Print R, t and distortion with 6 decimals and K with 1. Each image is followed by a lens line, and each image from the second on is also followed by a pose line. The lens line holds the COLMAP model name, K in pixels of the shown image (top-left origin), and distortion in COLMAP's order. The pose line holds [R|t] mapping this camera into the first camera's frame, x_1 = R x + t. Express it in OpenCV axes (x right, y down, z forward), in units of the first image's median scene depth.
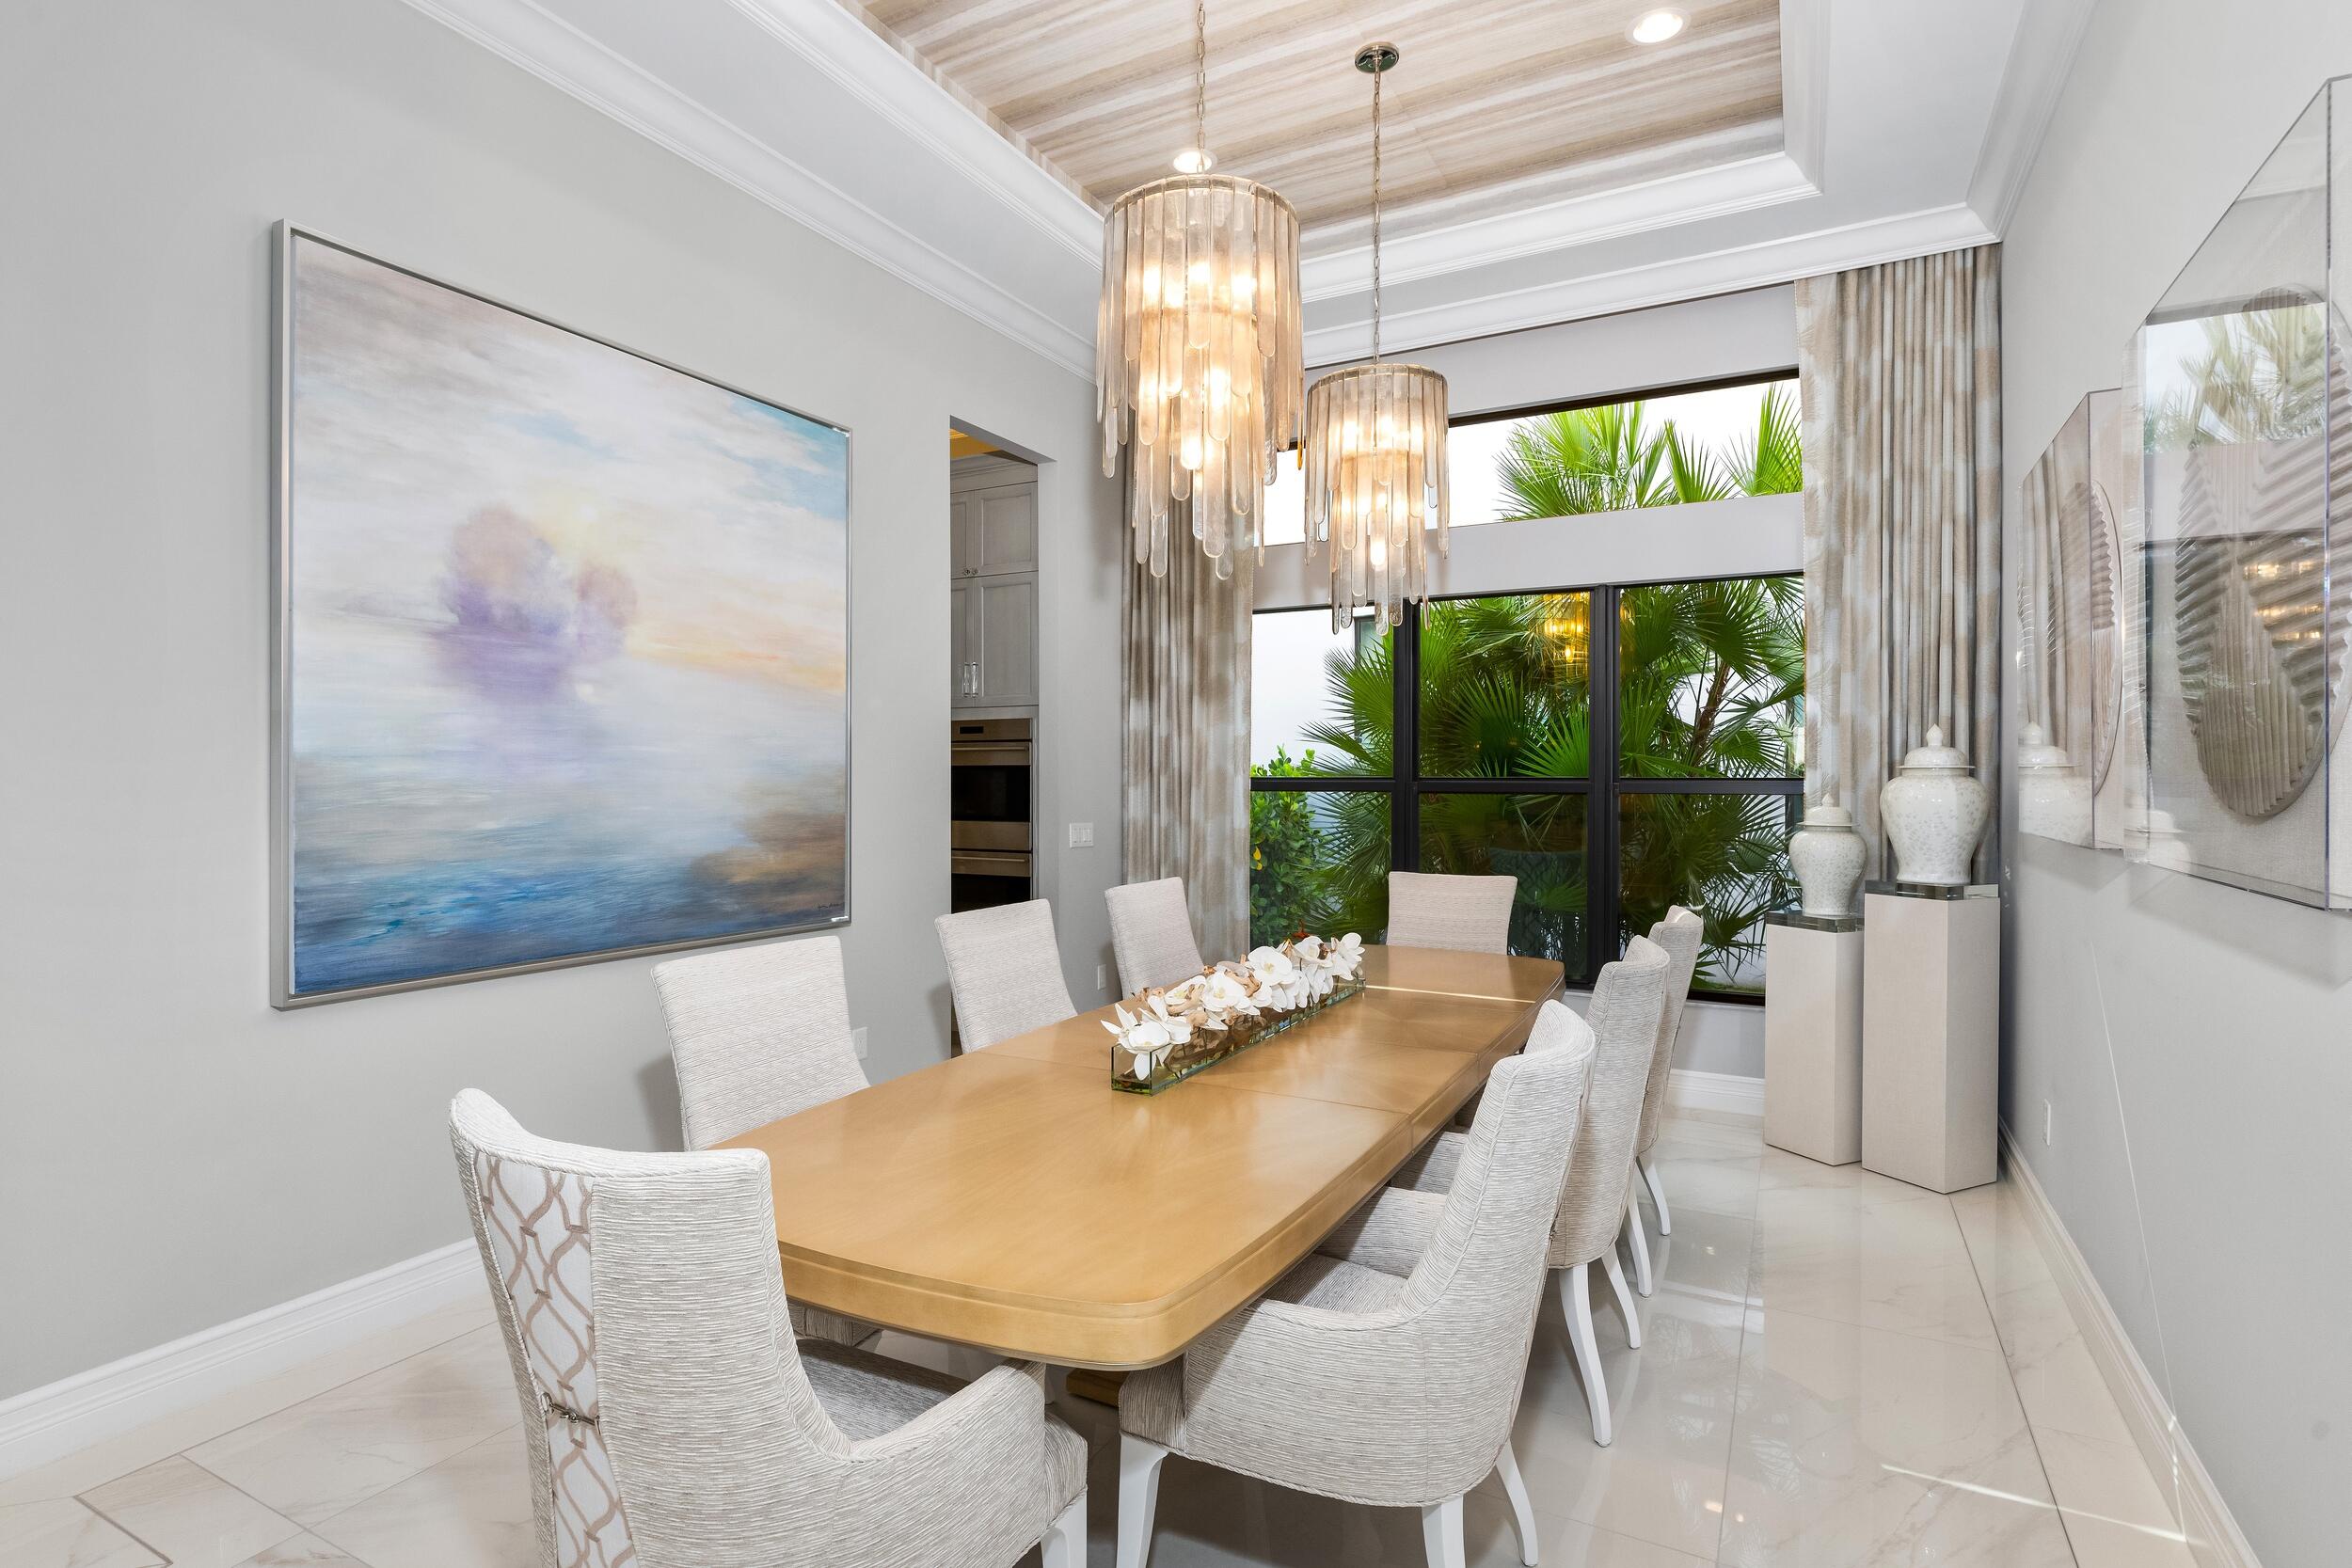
lens RADIAL K [[1145.8, 0, 1181.4], [0, 1145.8, 786.6], [0, 0, 1]] dist [-0.004620, -0.000534]
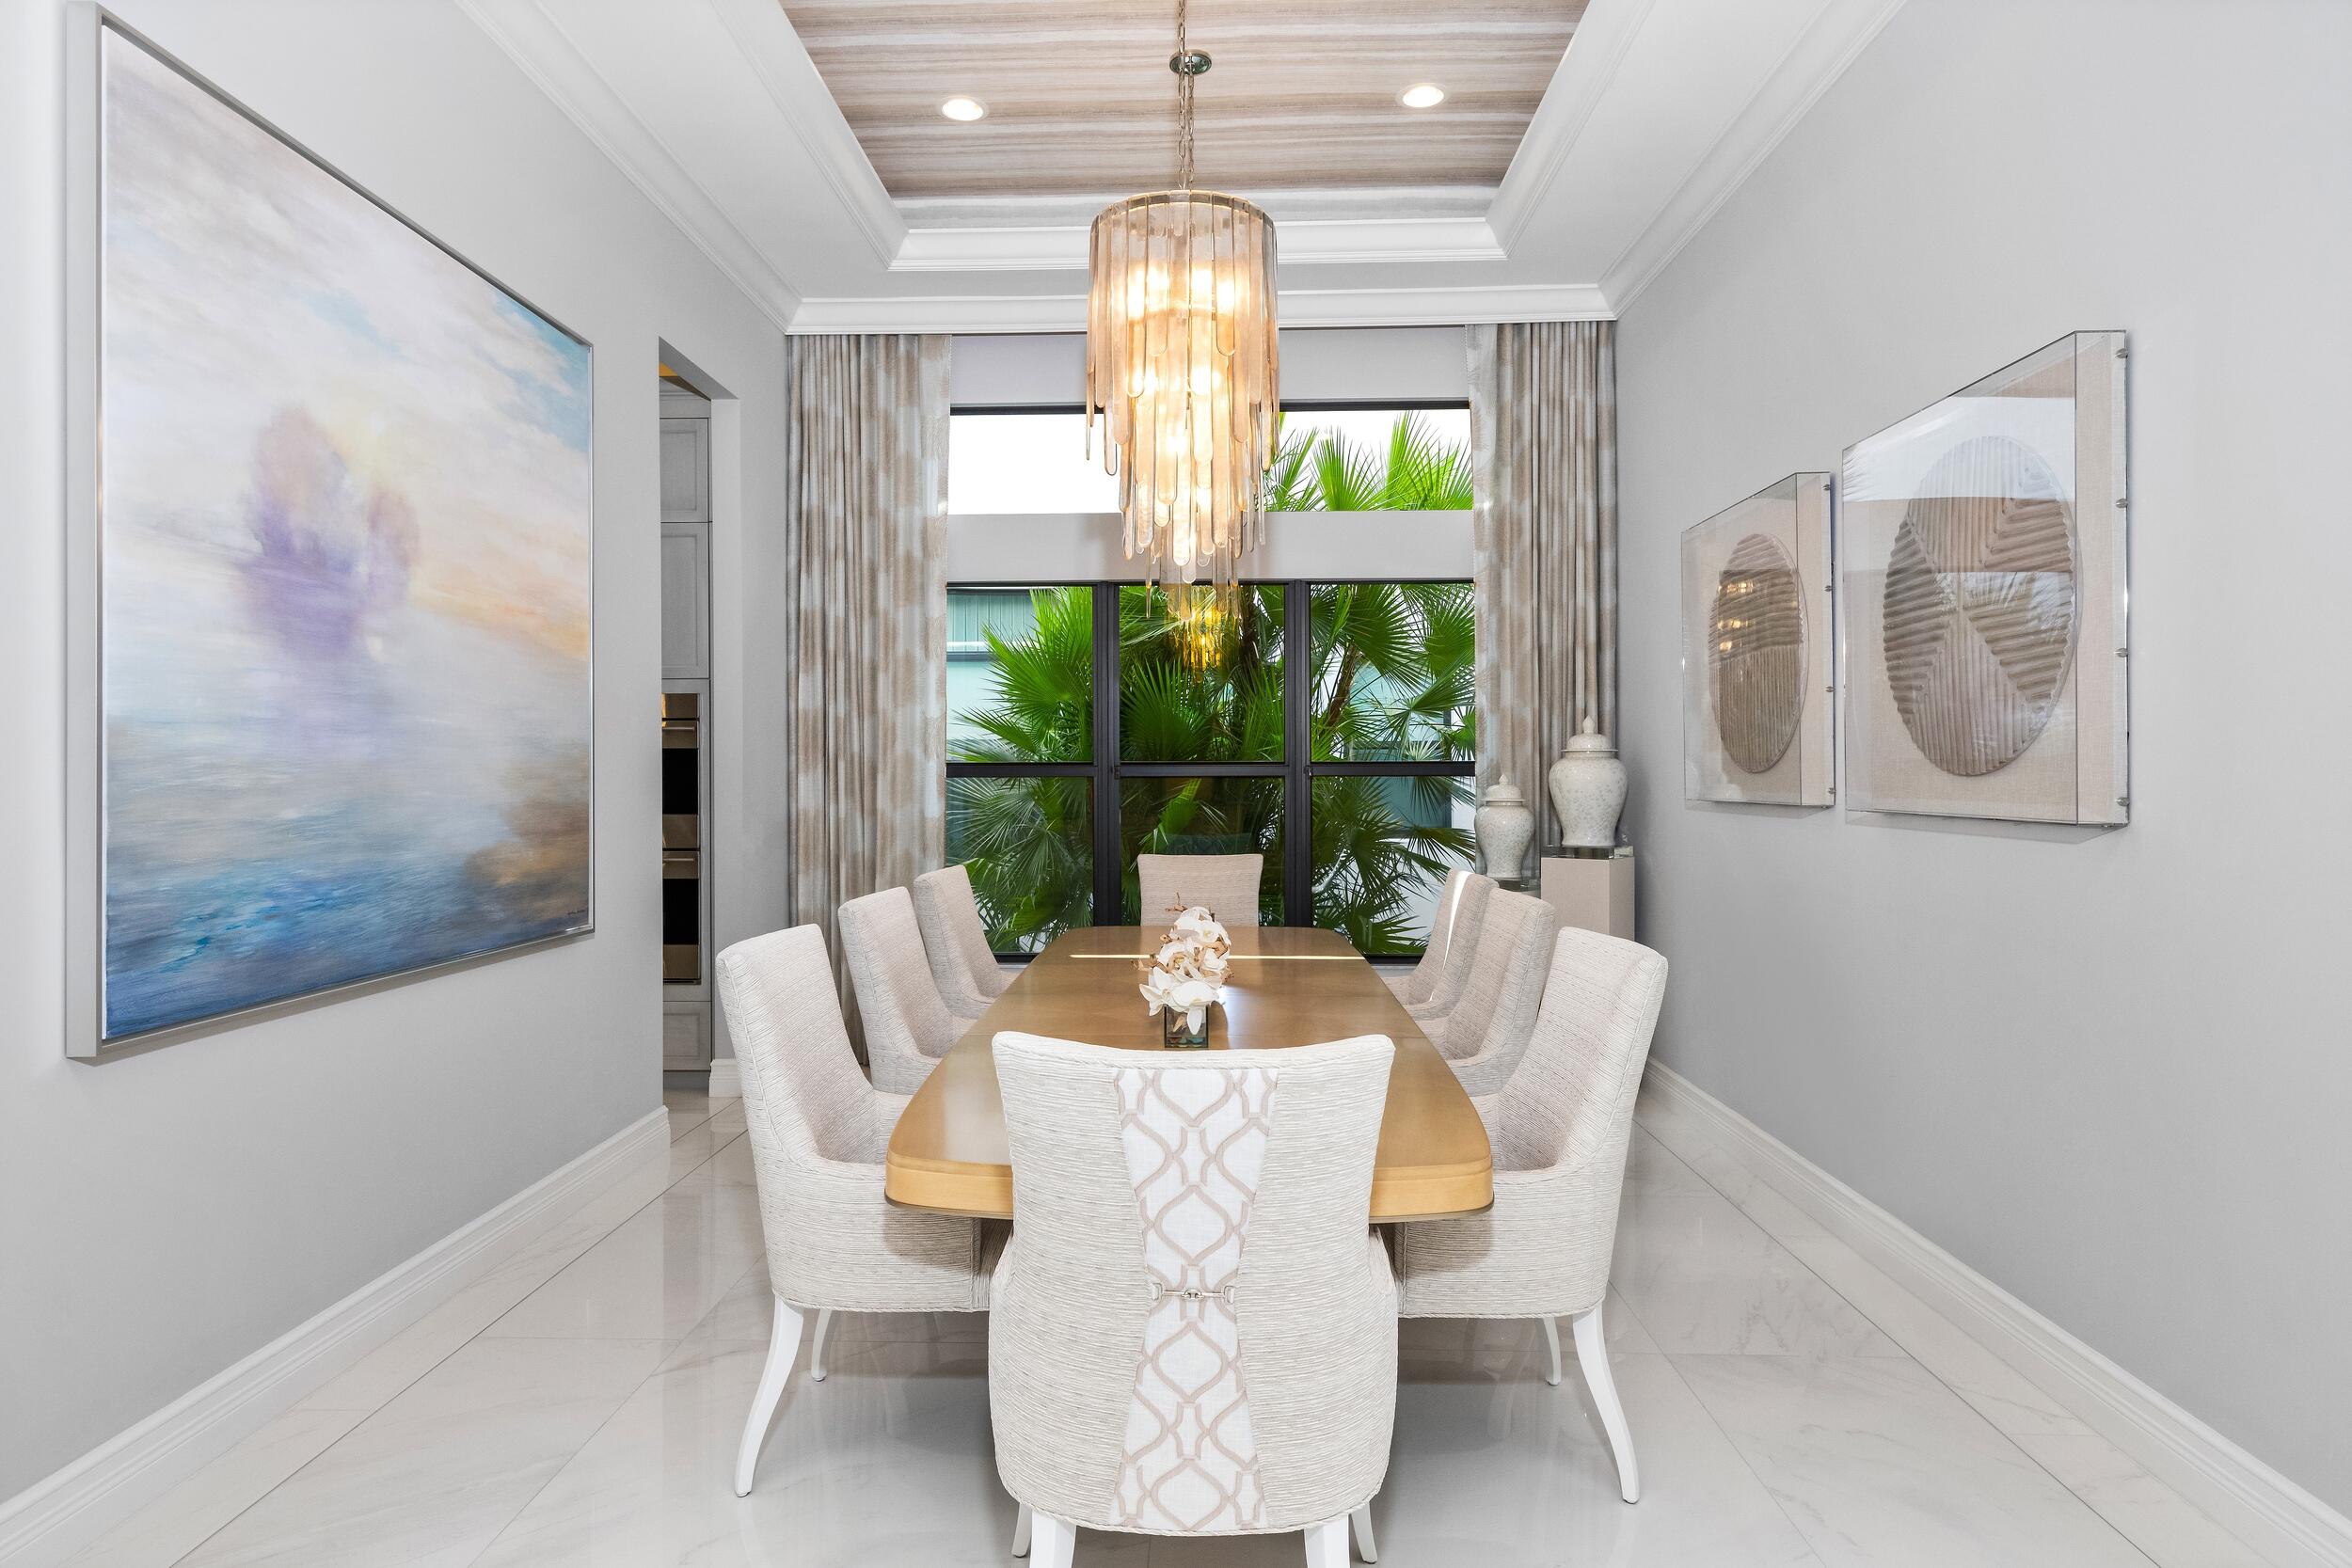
lens RADIAL K [[1299.3, 0, 1177.1], [0, 1299.3, 776.3], [0, 0, 1]] dist [0.008332, -0.000659]
pose [[0.900714, -0.005301, 0.434380, -0.355314], [0.007361, 0.999968, -0.003059, 0.012207], [-0.434350, 0.005953, 0.900724, -0.052497]]
